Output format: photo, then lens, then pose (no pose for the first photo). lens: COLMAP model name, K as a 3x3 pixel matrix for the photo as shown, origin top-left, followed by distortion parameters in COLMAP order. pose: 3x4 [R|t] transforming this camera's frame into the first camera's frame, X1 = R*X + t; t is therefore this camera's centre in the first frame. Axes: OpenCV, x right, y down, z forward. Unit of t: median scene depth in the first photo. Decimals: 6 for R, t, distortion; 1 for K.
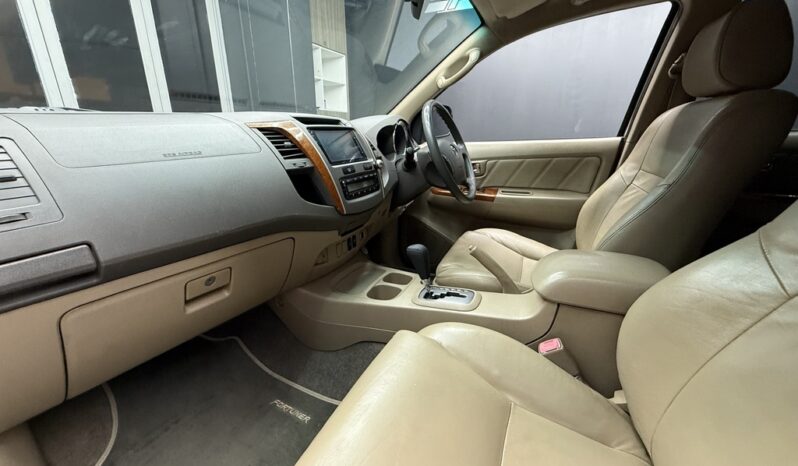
lens RADIAL K [[322.2, 0, 394.3], [0, 322.2, 232.6], [0, 0, 1]] dist [-0.000310, 0.001219]
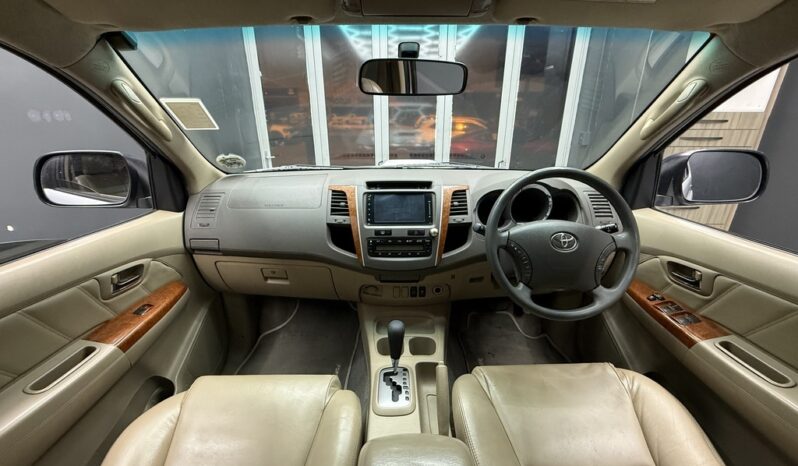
lens RADIAL K [[322.2, 0, 394.8], [0, 322.2, 229.7], [0, 0, 1]] dist [-0.000310, 0.001219]
pose [[0.416414, 0.301938, -0.857574, 0.834889], [-0.263471, 0.942845, 0.204027, -0.435733], [0.870162, 0.140986, 0.472166, 0.474911]]
